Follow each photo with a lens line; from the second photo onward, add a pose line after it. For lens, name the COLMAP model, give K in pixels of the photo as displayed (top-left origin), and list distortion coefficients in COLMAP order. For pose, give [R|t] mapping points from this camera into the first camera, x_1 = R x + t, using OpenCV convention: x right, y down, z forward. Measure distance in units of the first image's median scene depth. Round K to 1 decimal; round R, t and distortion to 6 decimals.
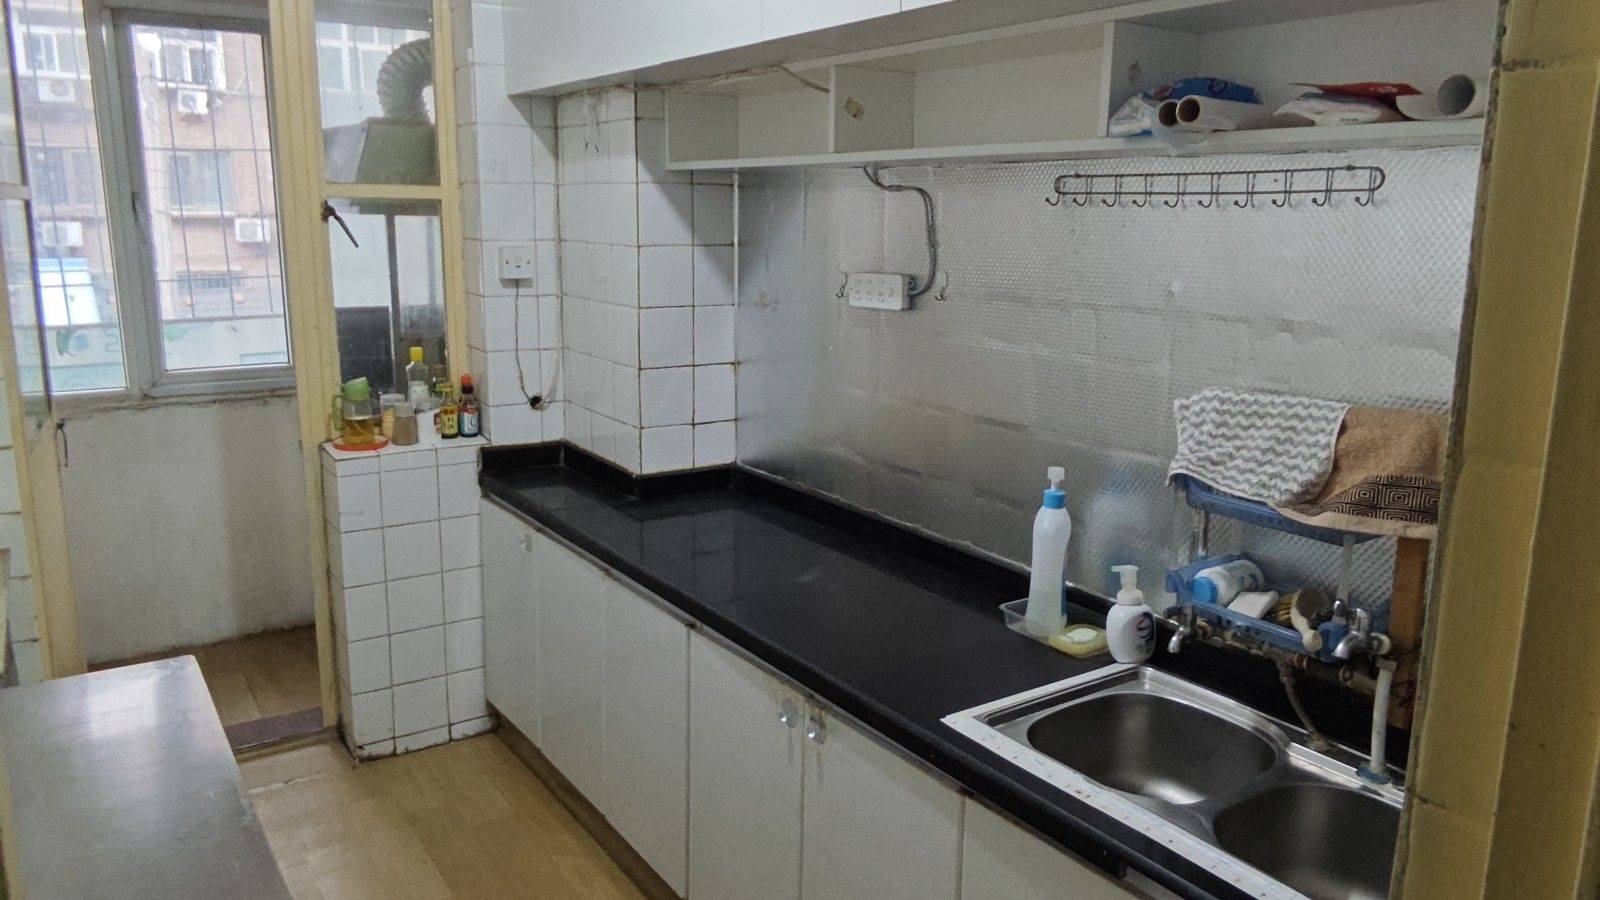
lens RADIAL K [[1145.7, 0, 795.6], [0, 1145.7, 451.8], [0, 0, 1]] dist [-0.007422, -0.004005]
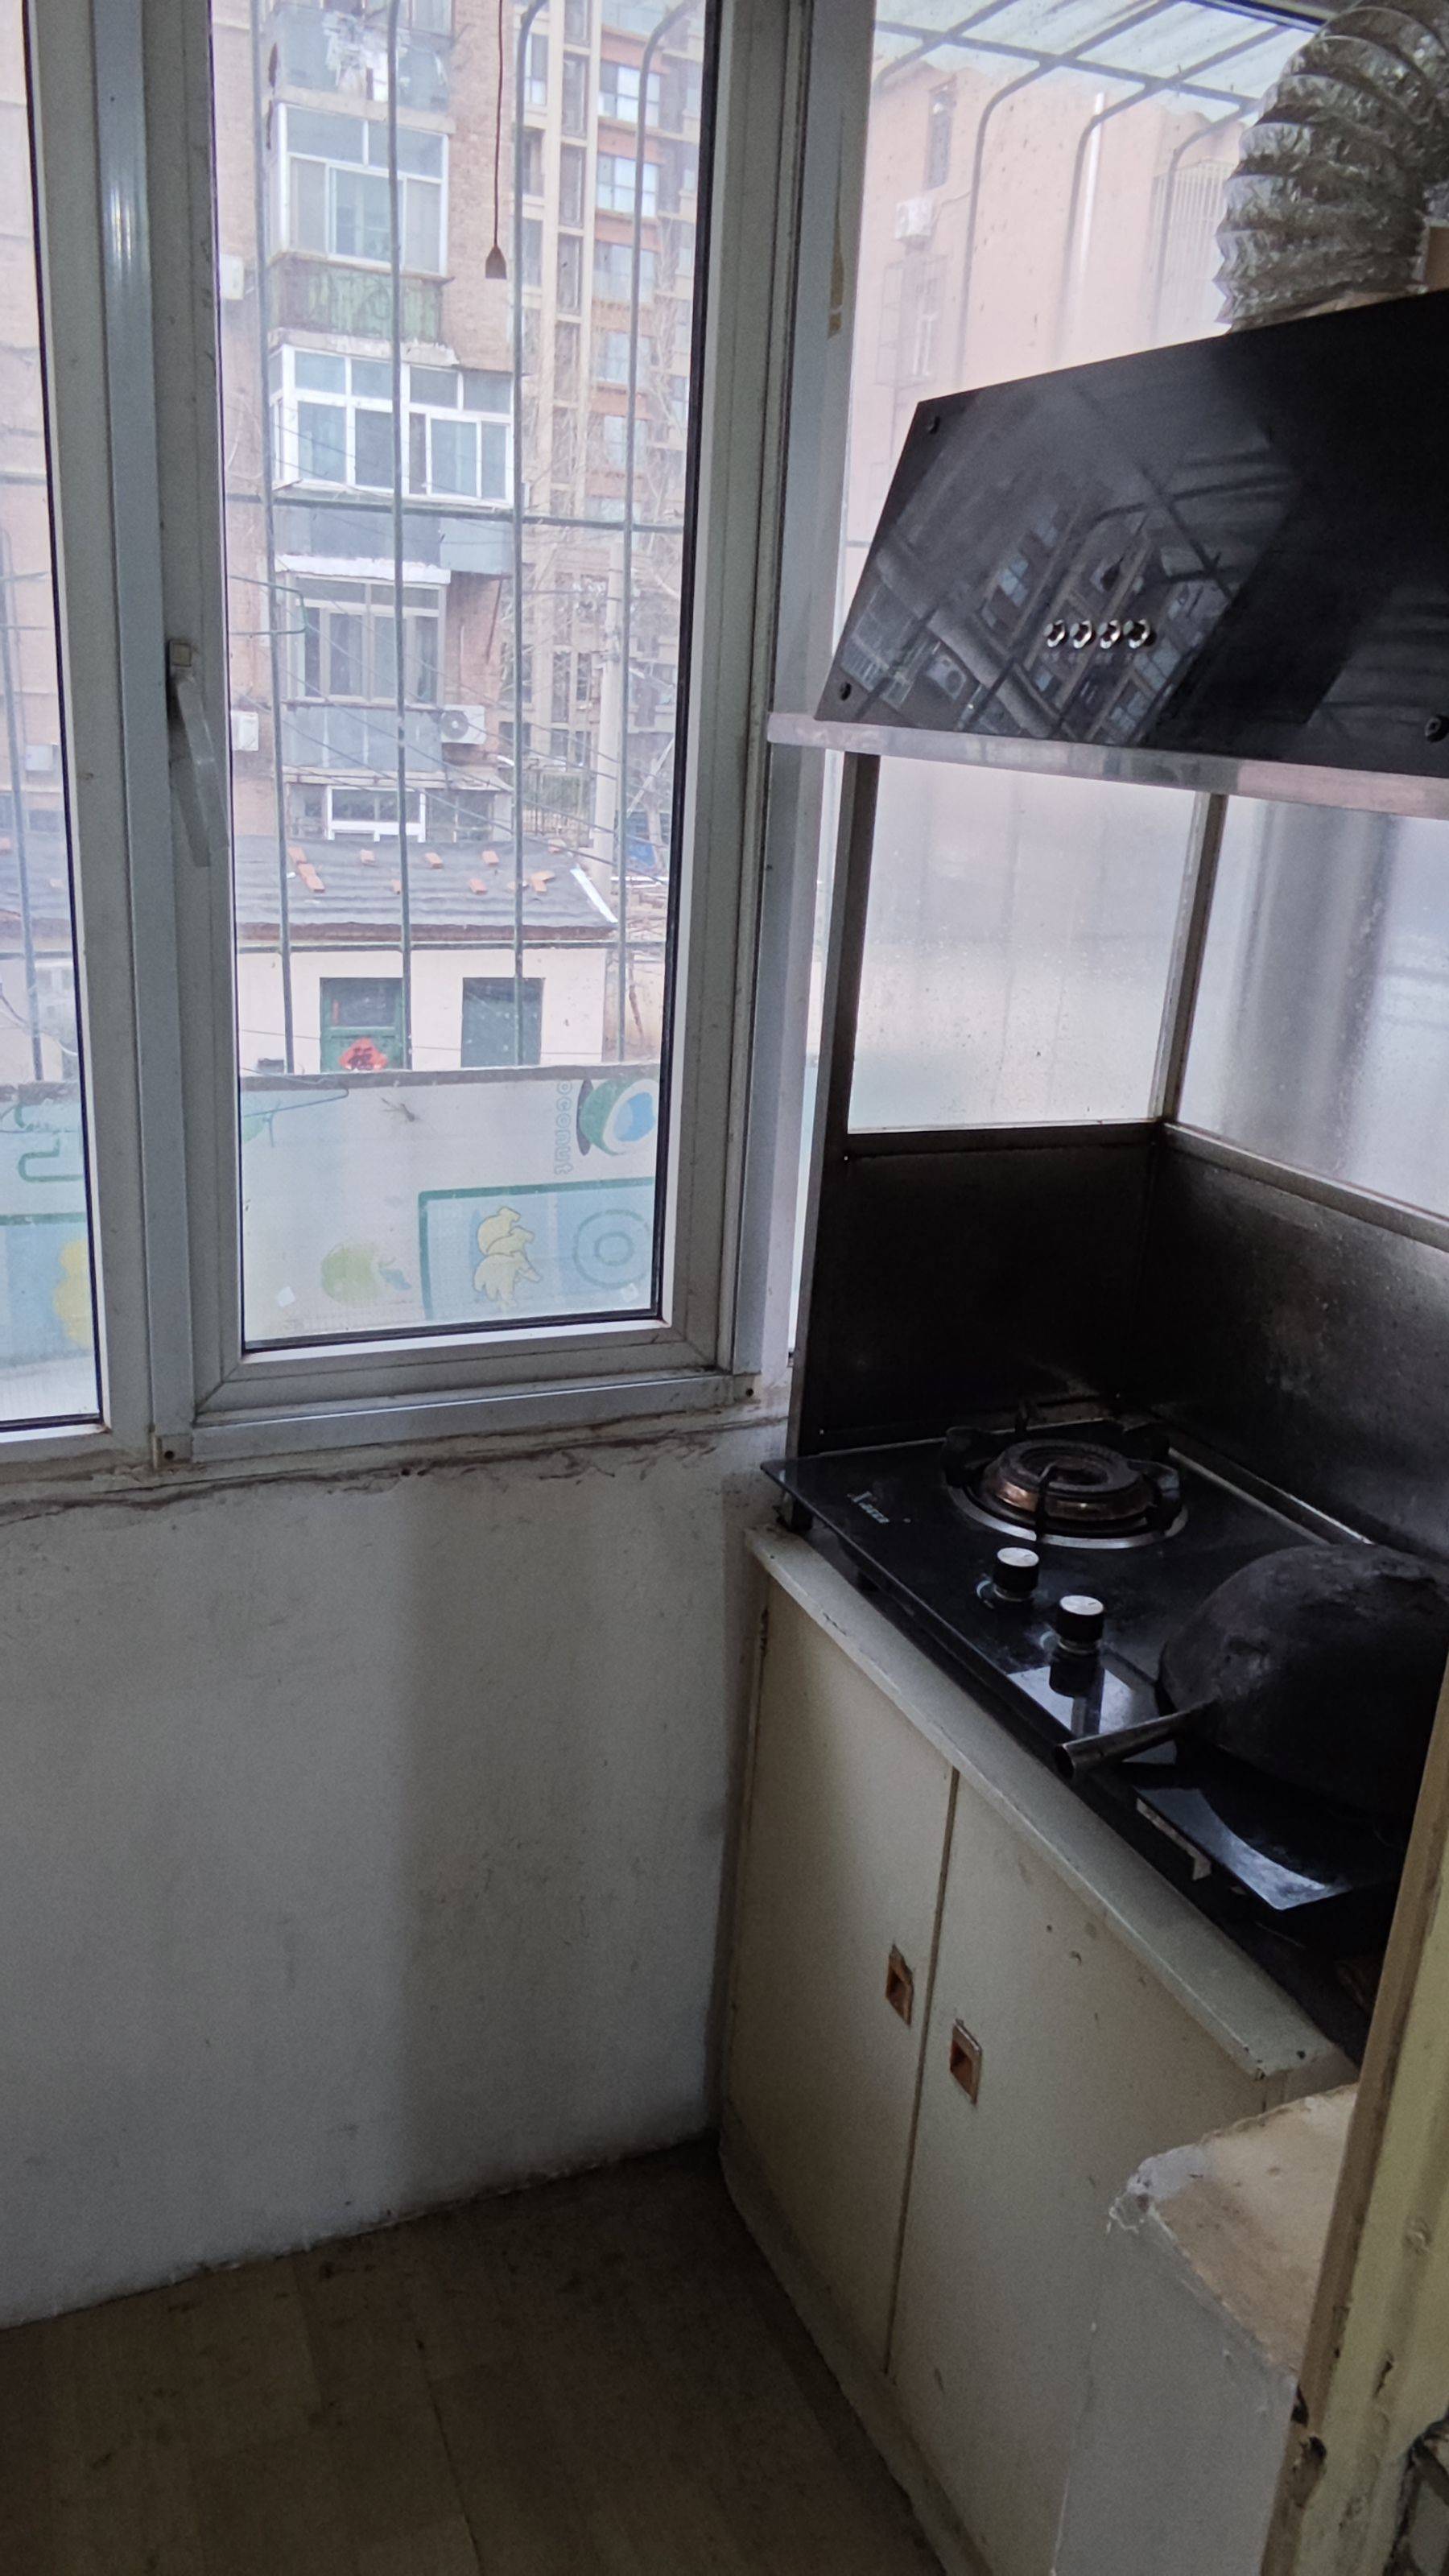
lens RADIAL K [[1844.6, 0, 727.3], [0, 1844.6, 1286.1], [0, 0, 1]] dist [-0.007422, -0.004005]
pose [[0.984113, 0.089293, -0.153452, -0.368717], [-0.075776, 0.992891, 0.091793, -0.128428], [0.160558, -0.078707, 0.983883, 0.589327]]
